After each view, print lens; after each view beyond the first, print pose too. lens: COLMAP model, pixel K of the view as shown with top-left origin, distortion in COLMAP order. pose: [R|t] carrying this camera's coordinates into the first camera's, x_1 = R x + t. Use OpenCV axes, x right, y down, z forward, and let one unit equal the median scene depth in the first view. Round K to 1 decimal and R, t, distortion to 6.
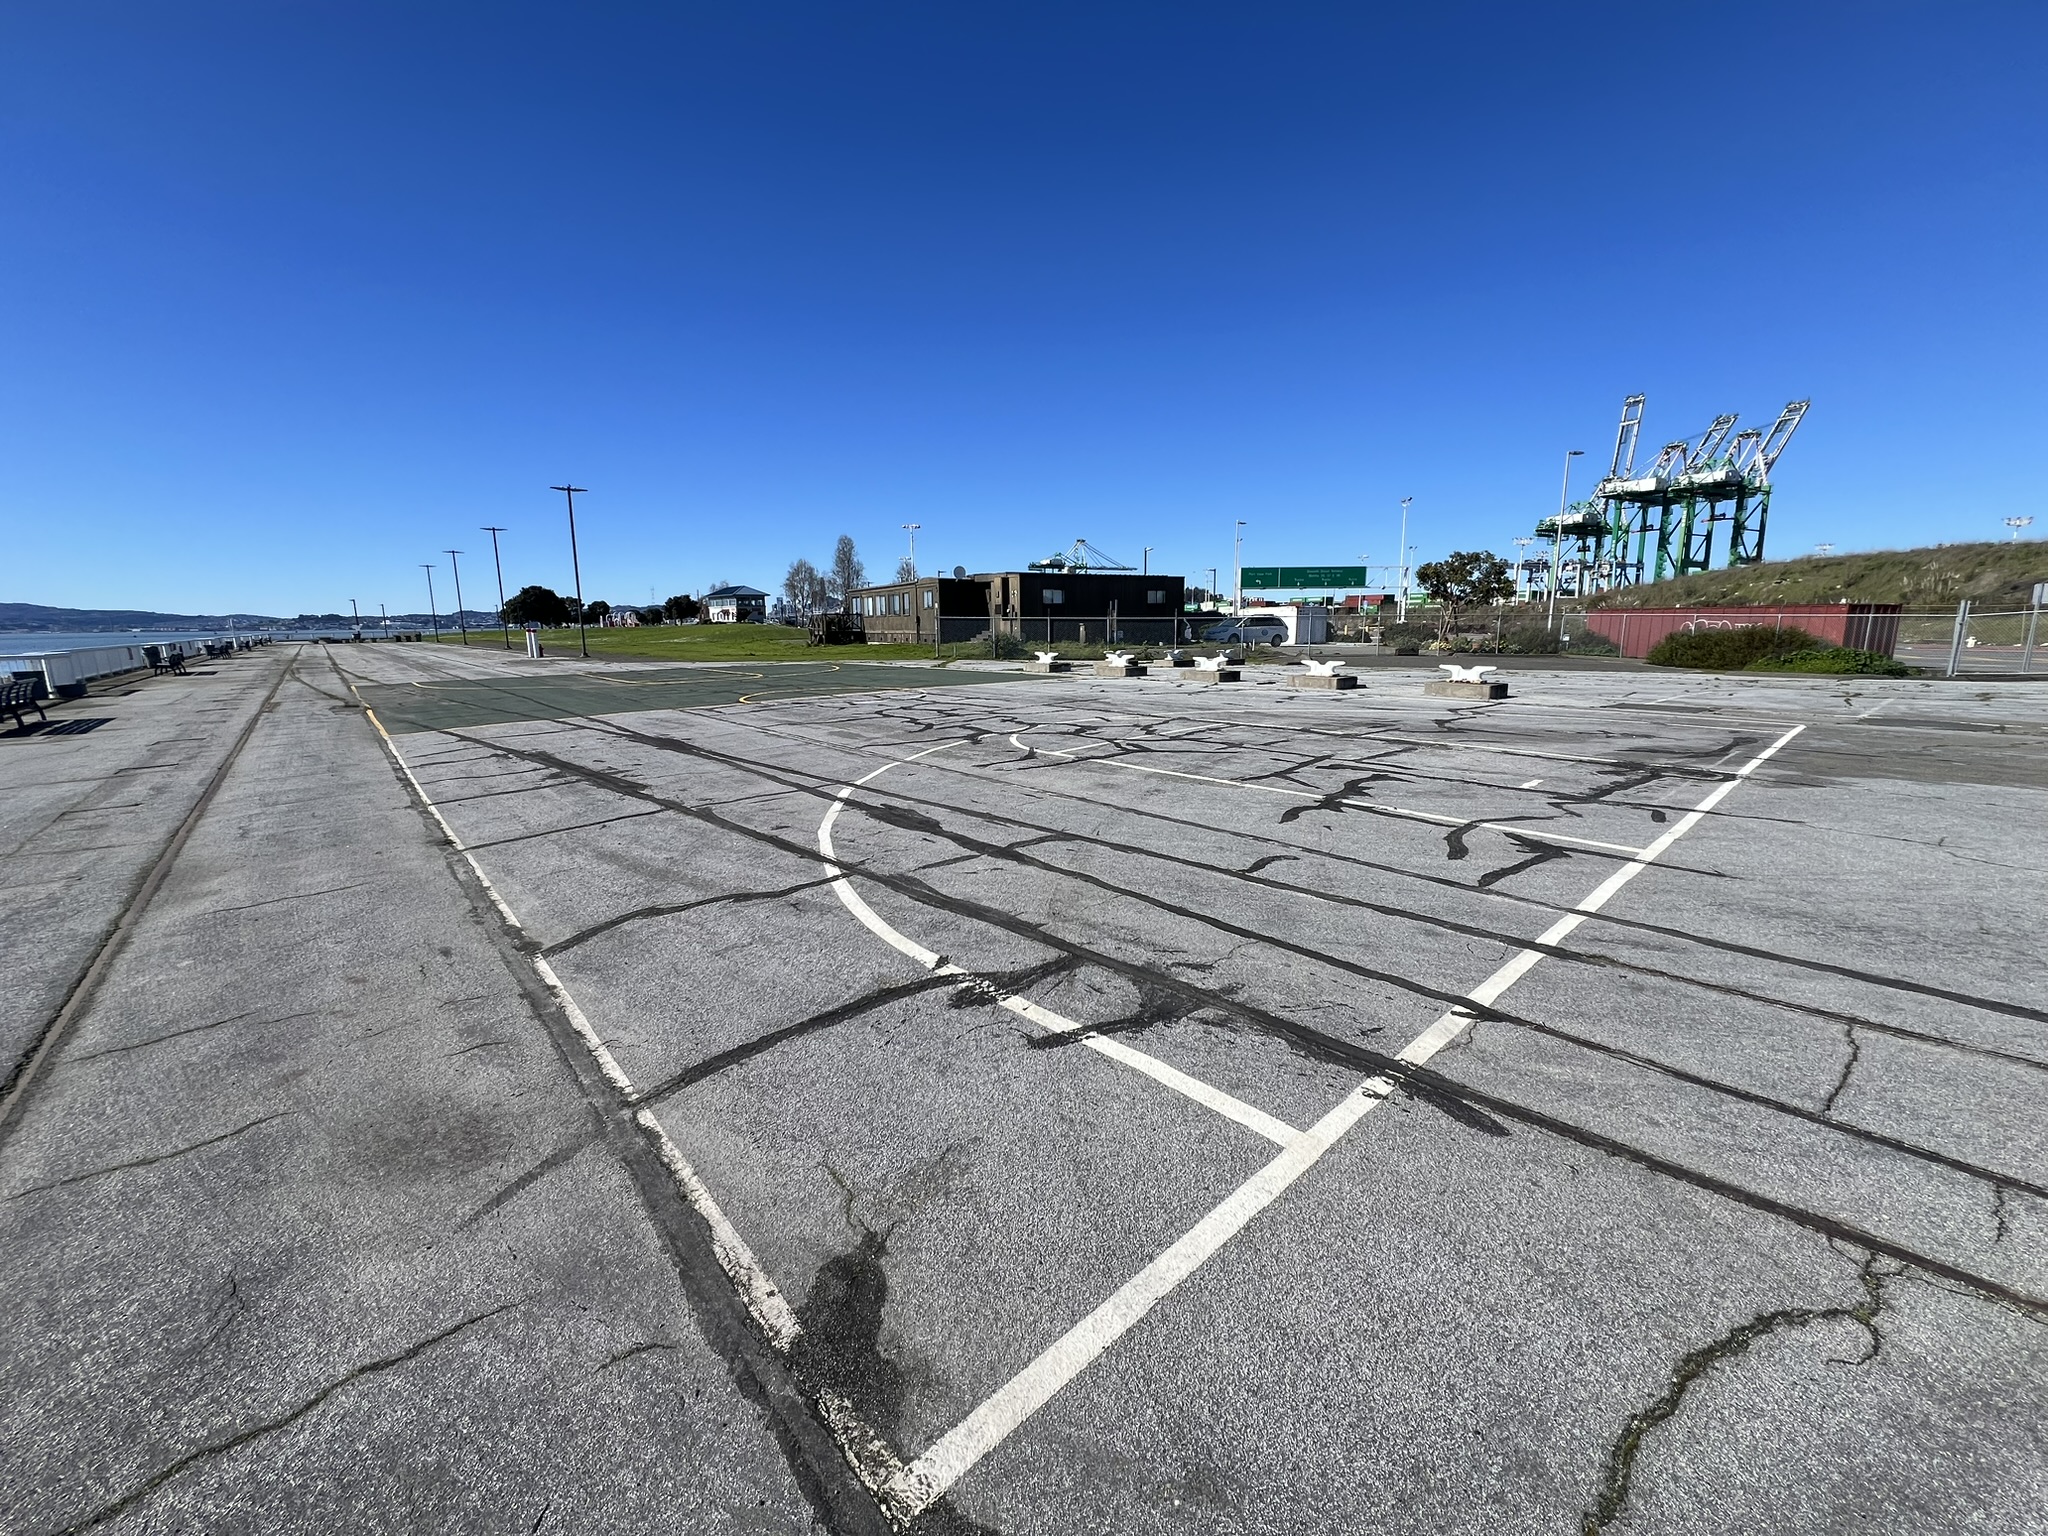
lens RADIAL K [[806.2, 0, 1030.5], [0, 806.2, 775.2], [0, 0, 1]] dist [-0.001208, 0.000411]
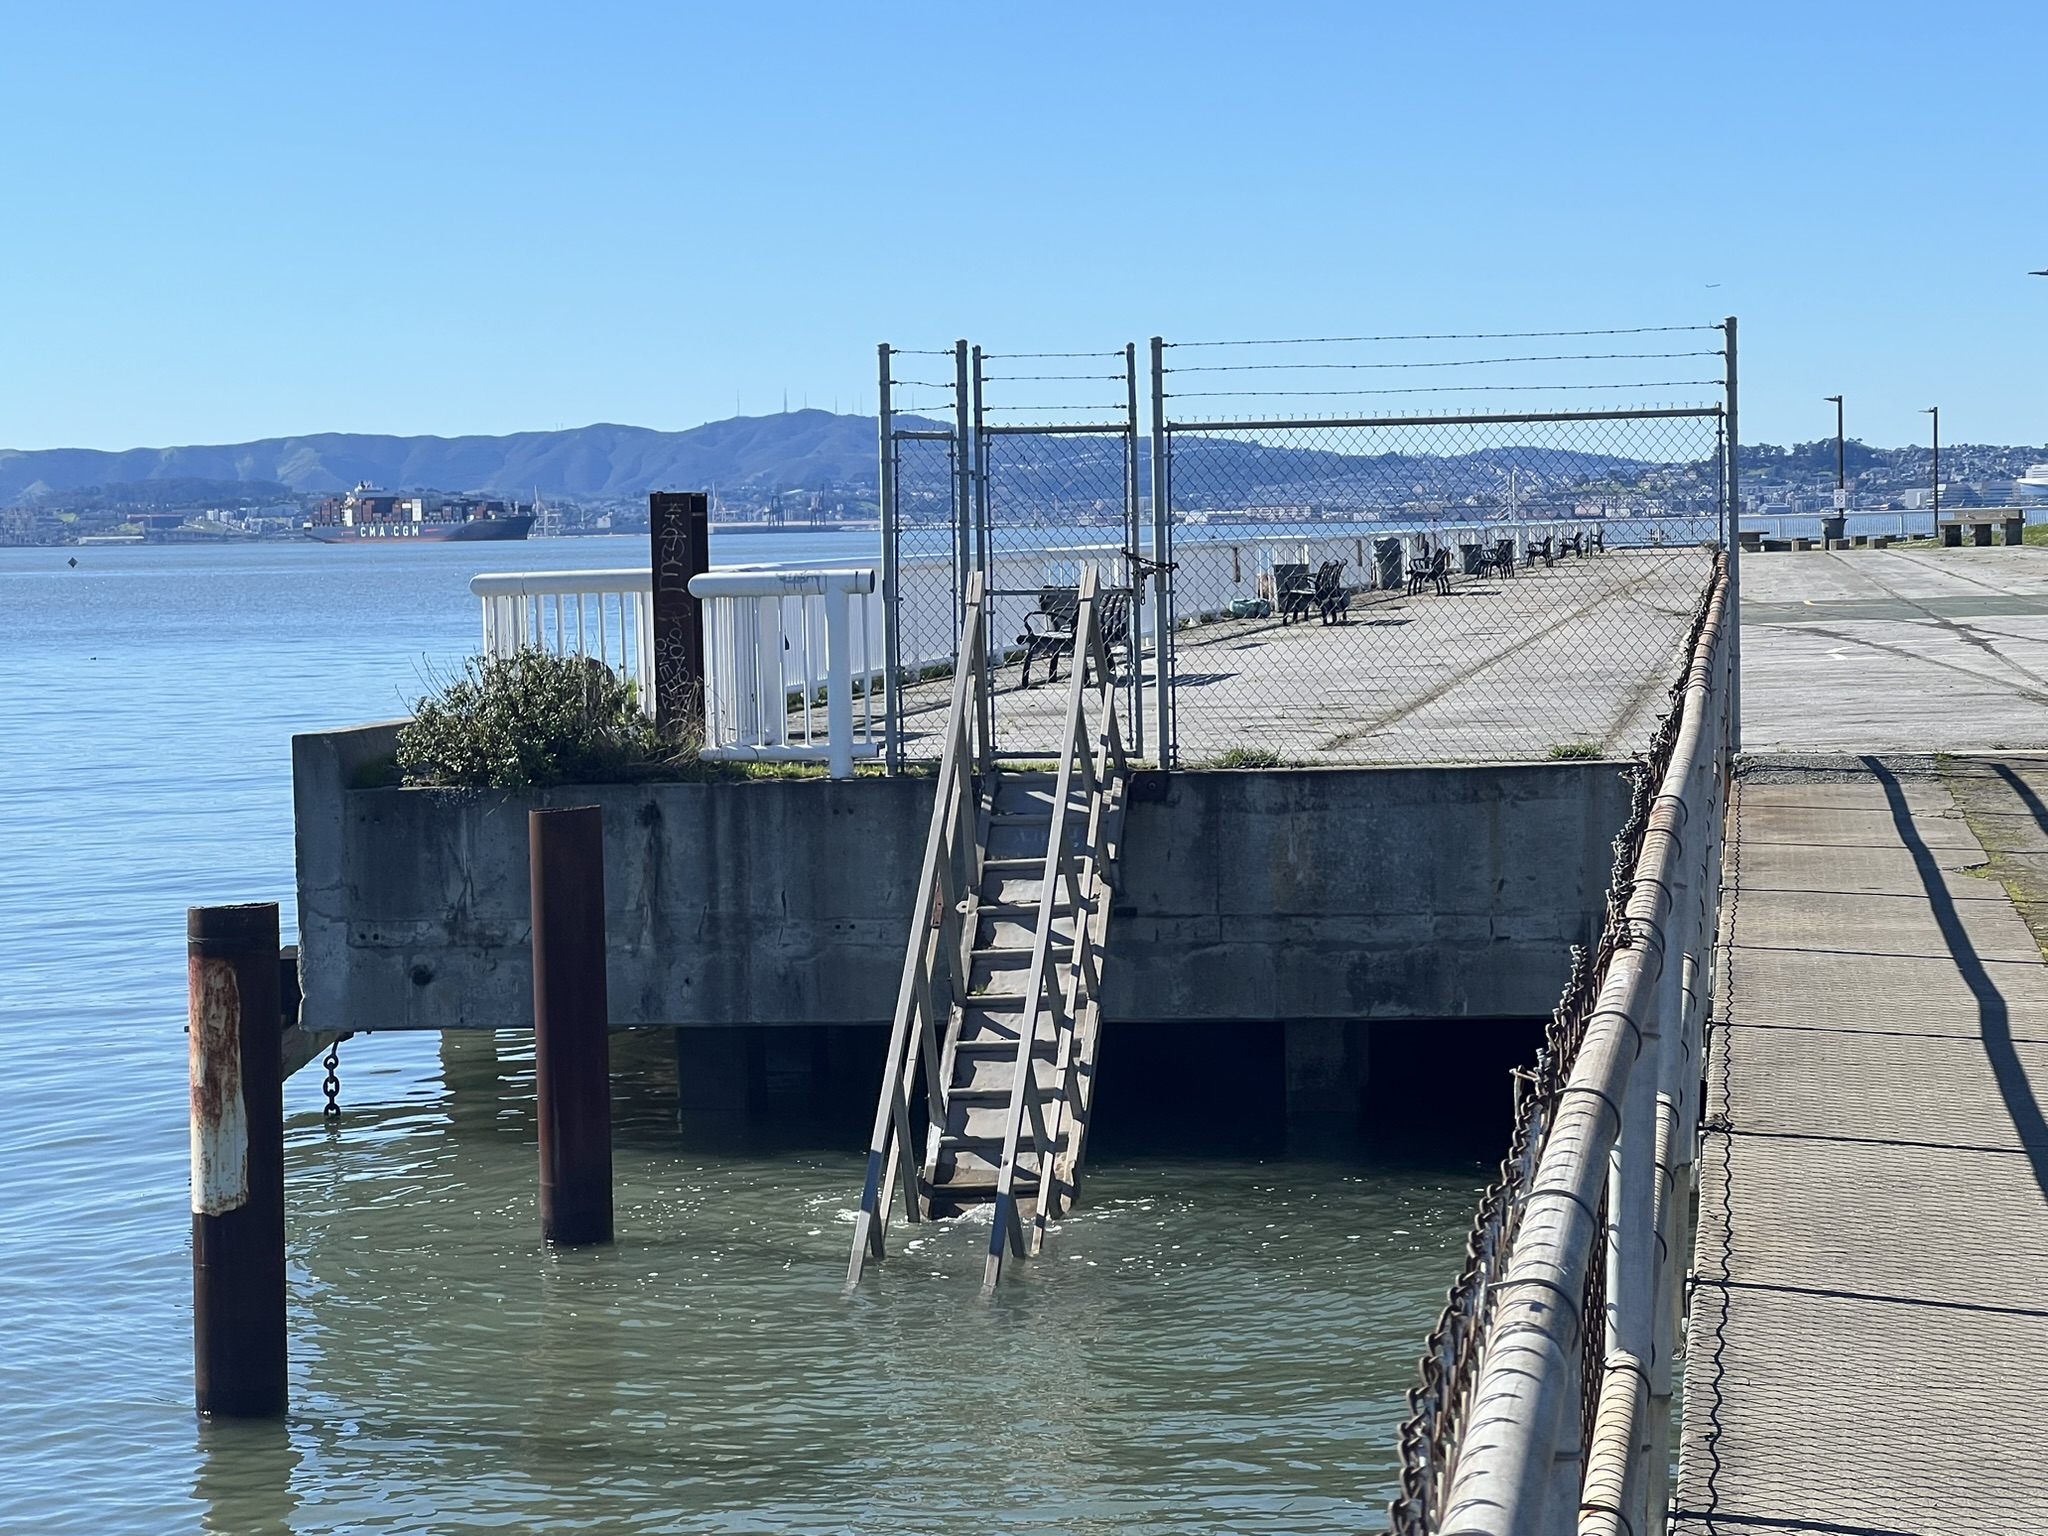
lens RADIAL K [[5172.5, 0, 1023.9], [0, 5172.5, 768.3], [0, 0, 1]] dist [0.001804, 0.000000]
pose [[0.651084, 0.032863, -0.758294, 0.531793], [-0.129002, 0.989318, -0.067888, 0.105695], [0.747963, 0.142022, 0.648368, -0.555956]]
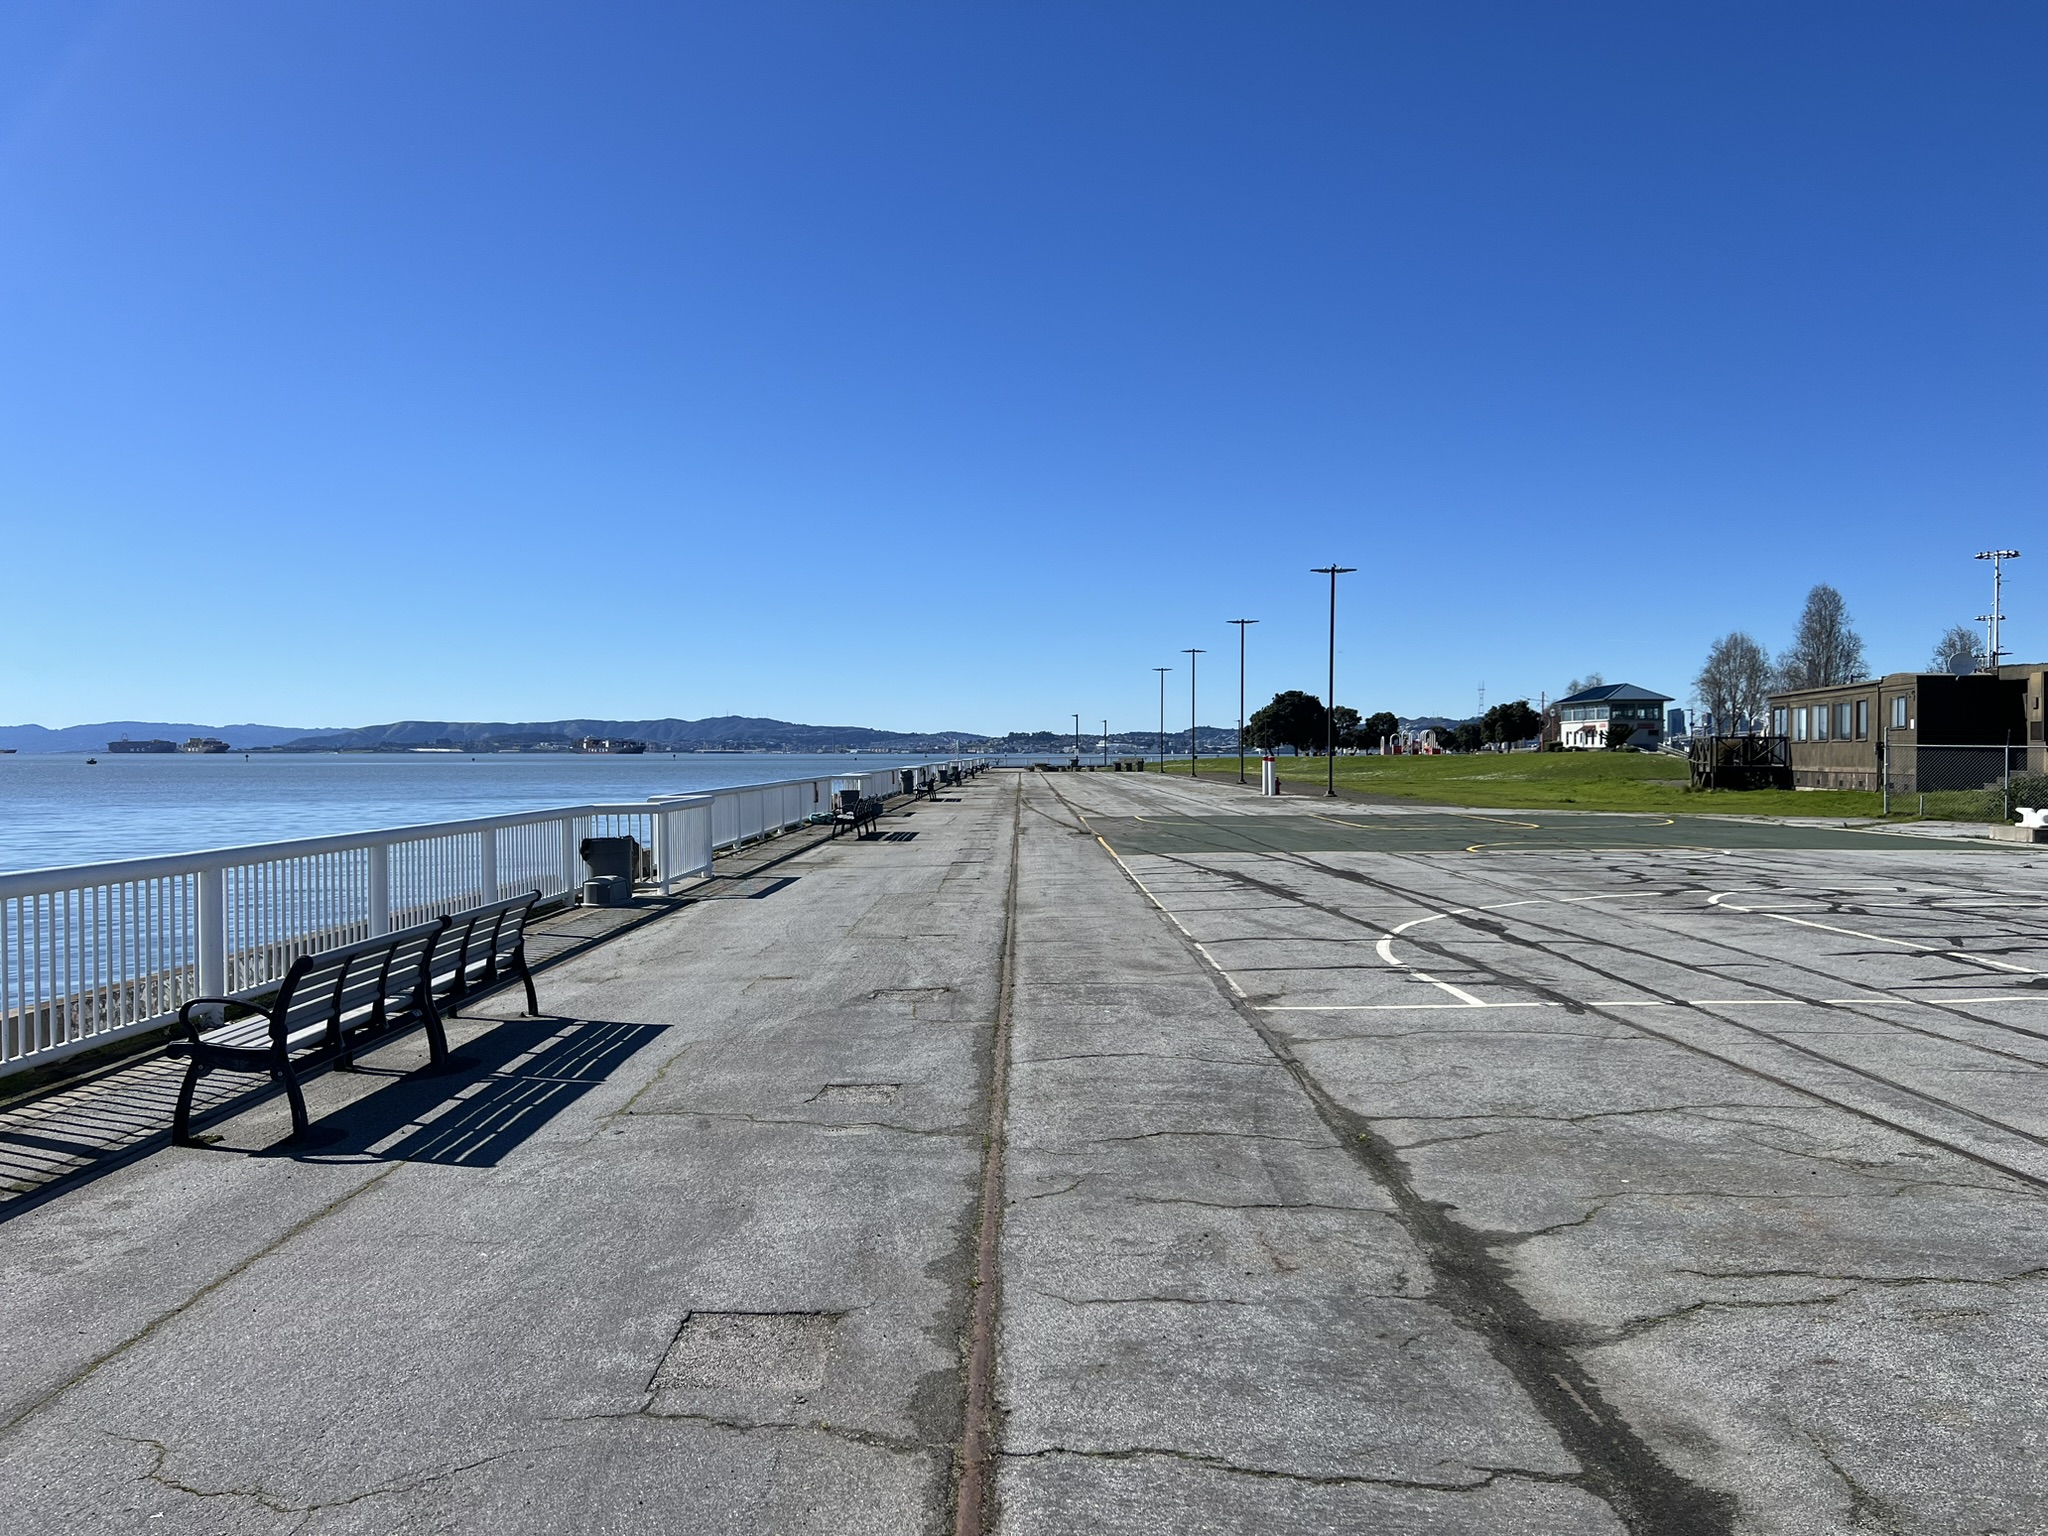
lens RADIAL K [[1521.4, 0, 1022.6], [0, 1521.4, 769.0], [0, 0, 1]] dist [0.000968, 0.000149]
pose [[0.752682, 0.017779, -0.658144, 0.087570], [-0.131114, 0.983660, -0.123375, 0.021367], [0.645197, 0.179154, 0.742714, -0.121522]]
